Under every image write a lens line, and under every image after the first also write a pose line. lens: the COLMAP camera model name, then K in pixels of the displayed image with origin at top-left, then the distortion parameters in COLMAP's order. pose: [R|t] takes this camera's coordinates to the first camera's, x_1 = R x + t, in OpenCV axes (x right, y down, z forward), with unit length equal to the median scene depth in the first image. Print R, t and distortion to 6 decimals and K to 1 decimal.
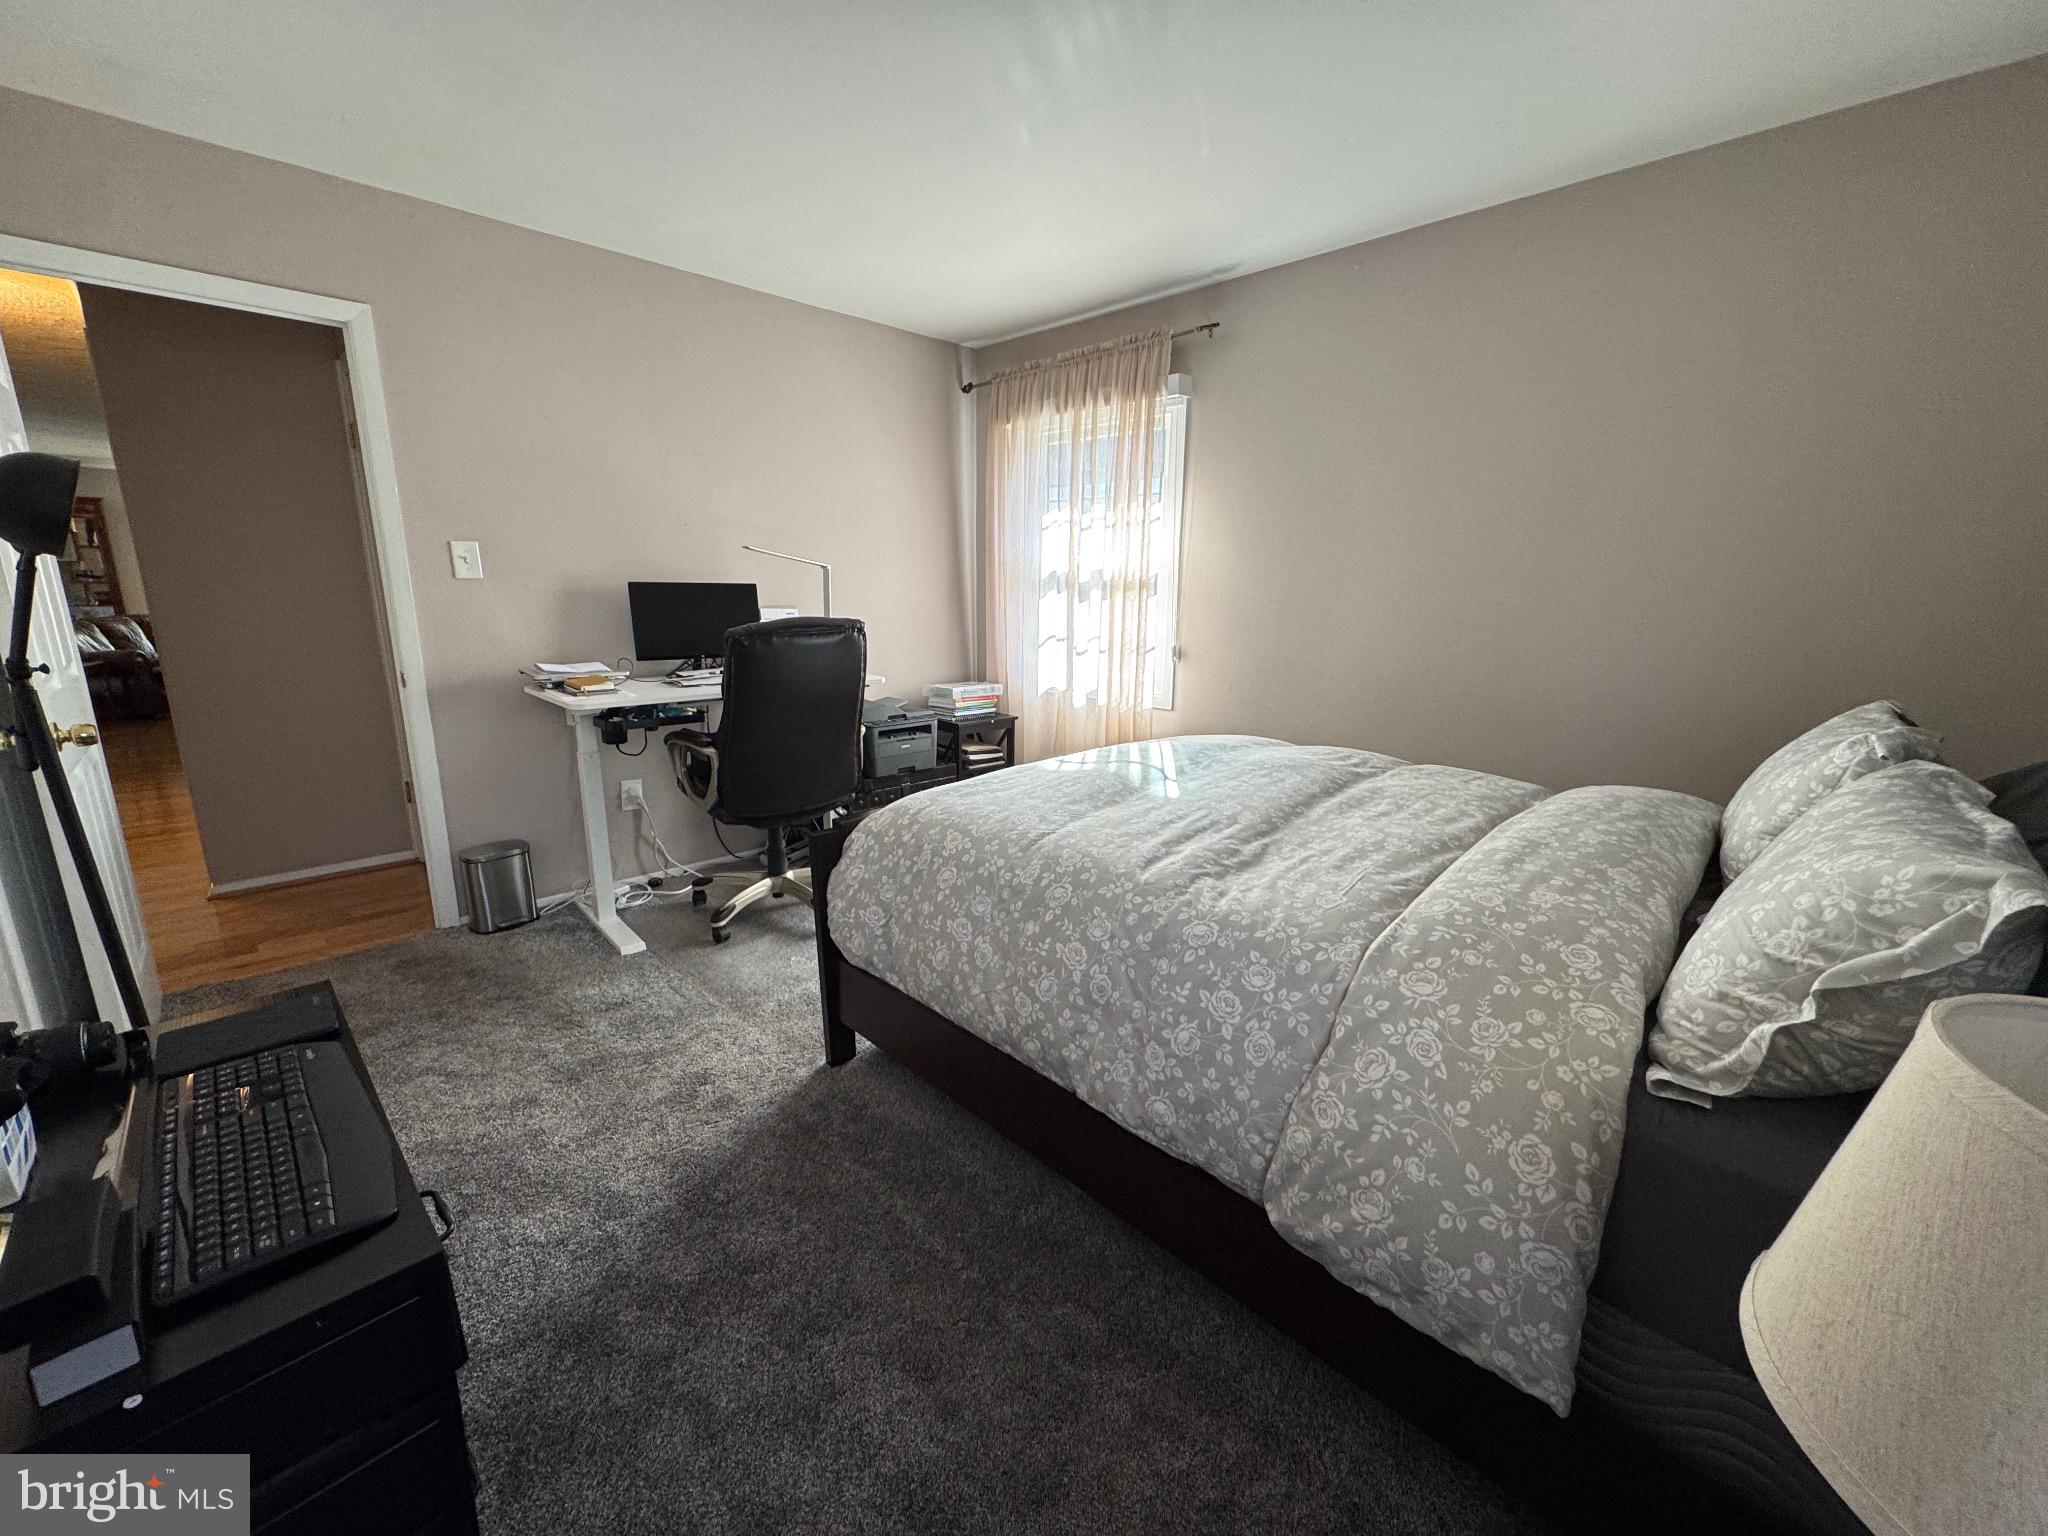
lens RADIAL K [[815.3, 0, 1032.7], [0, 815.3, 767.1], [0, 0, 1]] dist [-0.004505, 0.000635]
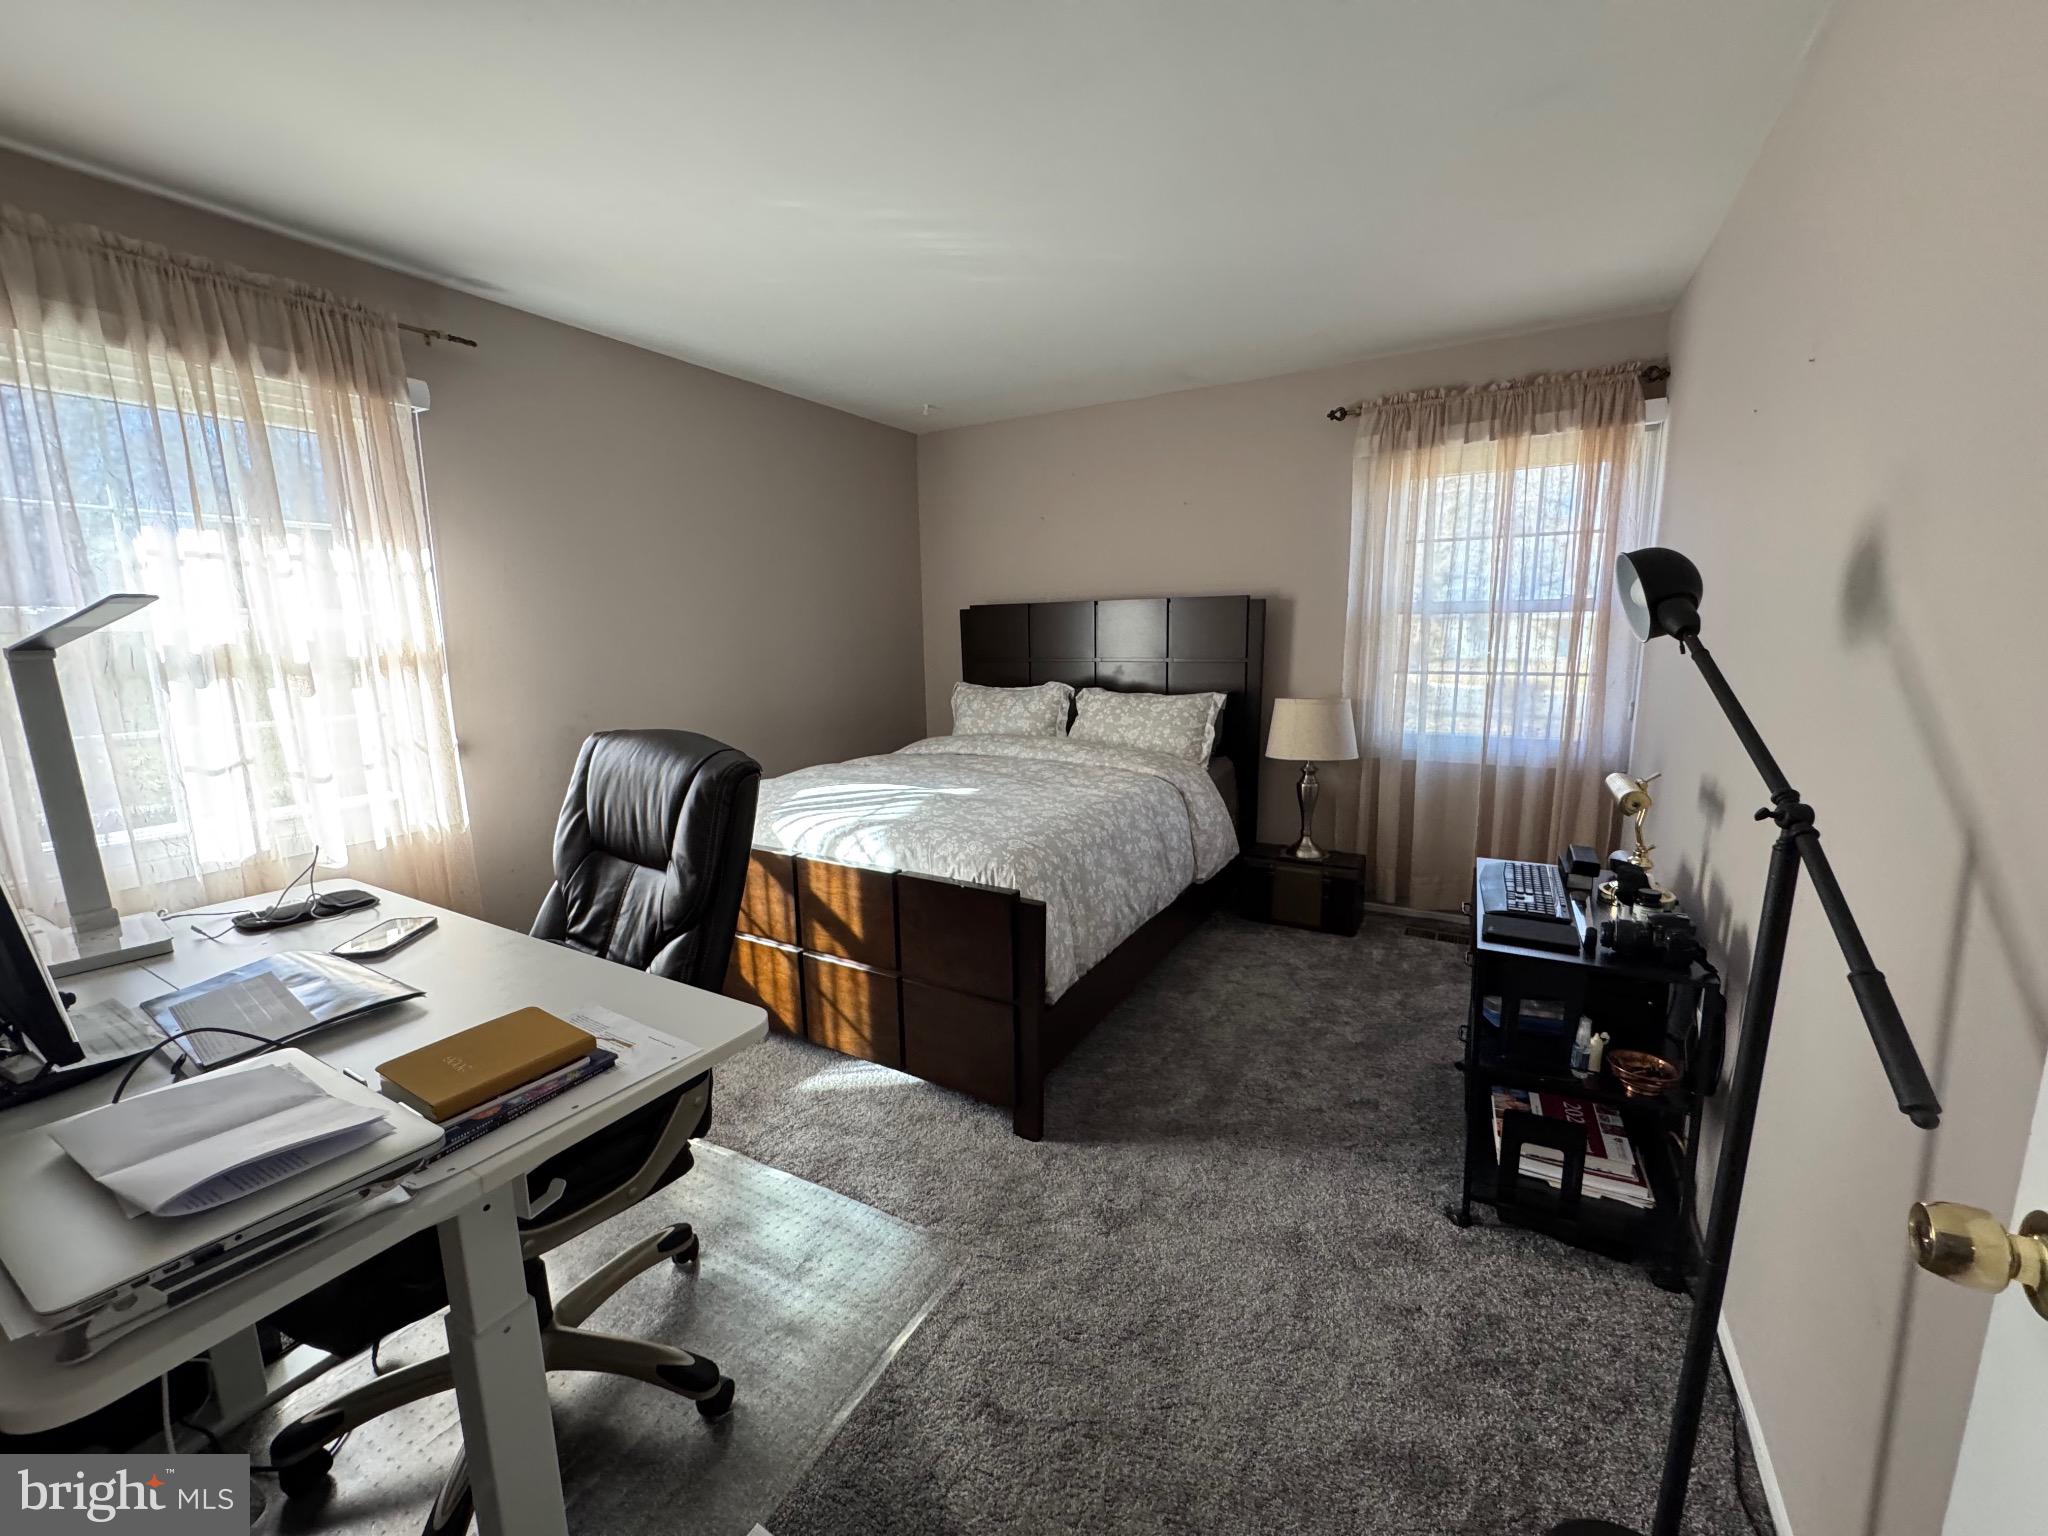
lens RADIAL K [[815.3, 0, 1023.5], [0, 815.3, 765.4], [0, 0, 1]] dist [-0.004505, 0.000635]
pose [[-0.239792, -0.170976, 0.955650, -0.659783], [0.223869, 0.948102, 0.225798, -0.174841], [-0.944660, 0.268085, -0.189071, 0.644510]]
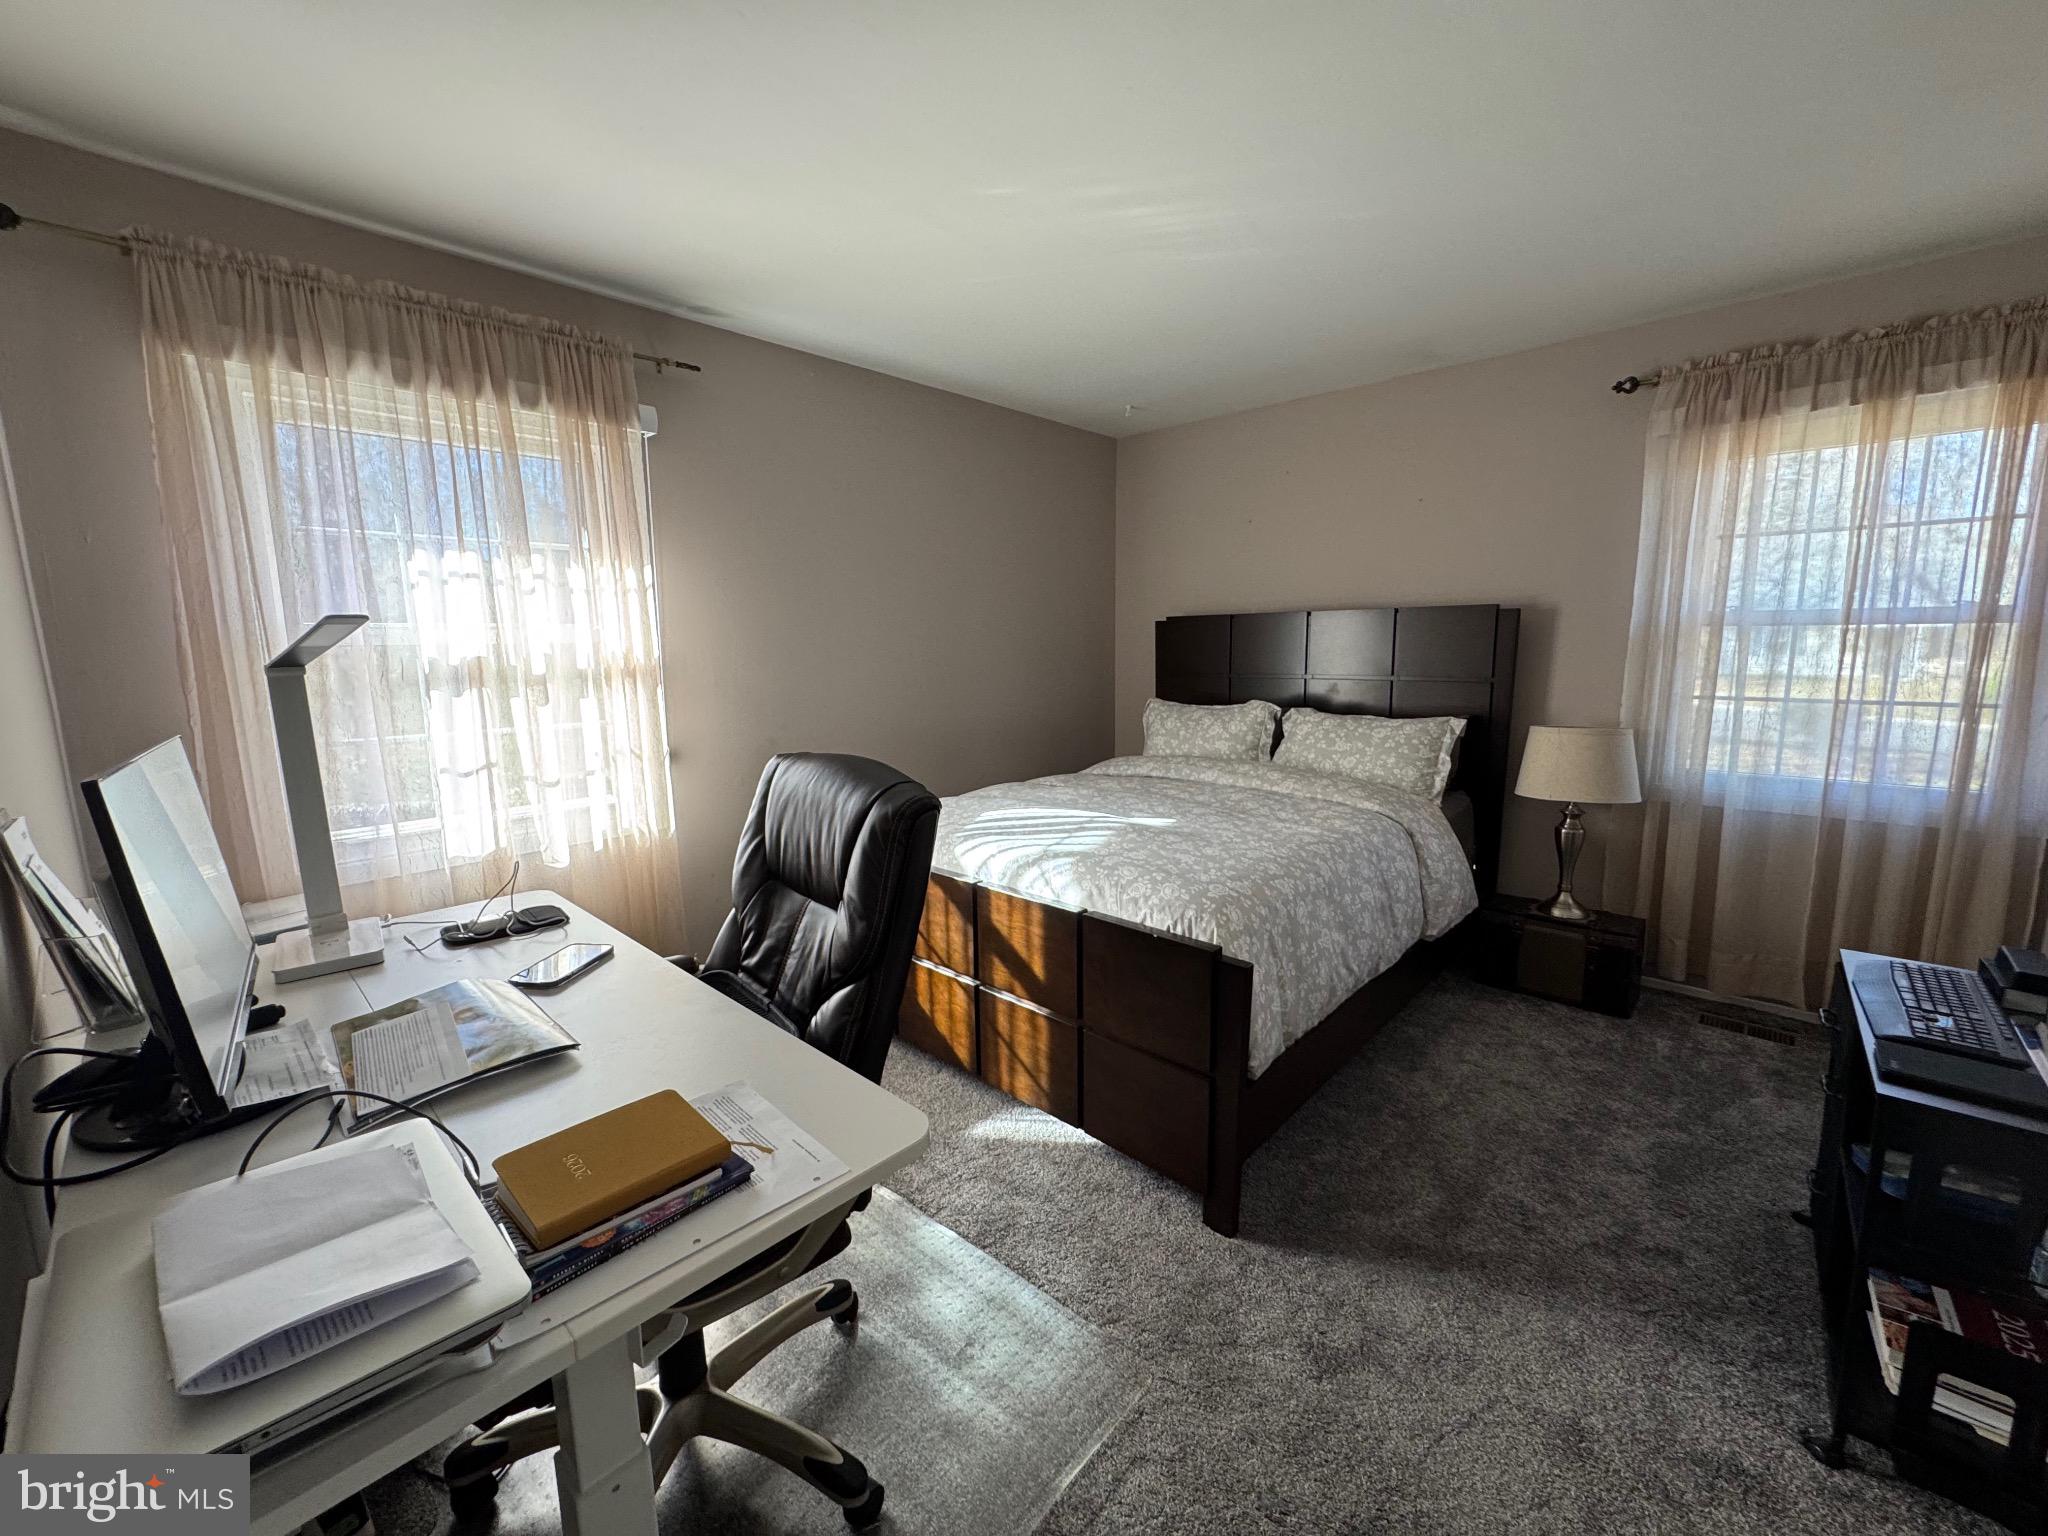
lens RADIAL K [[815.3, 0, 1024.3], [0, 815.3, 766.9], [0, 0, 1]] dist [-0.004505, 0.000635]
pose [[-0.017150, -0.167153, 0.985782, -0.598381], [0.230977, 0.958596, 0.166562, -0.178657], [-0.972808, 0.230549, 0.022169, 0.643370]]
